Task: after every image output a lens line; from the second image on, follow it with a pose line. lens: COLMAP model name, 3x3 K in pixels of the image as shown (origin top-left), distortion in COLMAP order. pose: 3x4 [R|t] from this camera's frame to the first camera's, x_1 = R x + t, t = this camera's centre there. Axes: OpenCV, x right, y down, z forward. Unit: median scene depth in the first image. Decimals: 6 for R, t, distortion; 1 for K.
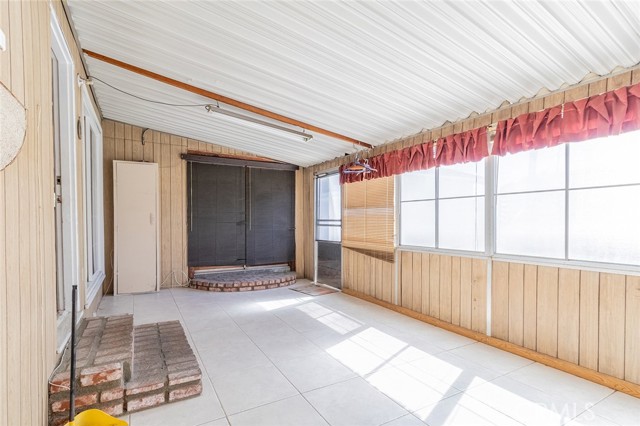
lens RADIAL K [[312.2, 0, 310.4], [0, 312.2, 225.4], [0, 0, 1]] dist [0.000185, 0.000214]
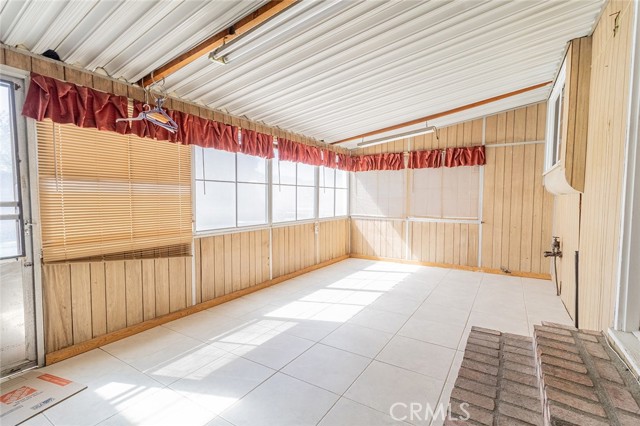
lens RADIAL K [[299.0, 0, 316.5], [0, 299.0, 216.1], [0, 0, 1]] dist [0.002005, 0.000229]
pose [[-0.474250, -0.052336, 0.878833, -0.560785], [0.011881, 0.997760, 0.065829, -0.027475], [-0.880310, 0.041661, -0.472566, 1.085578]]
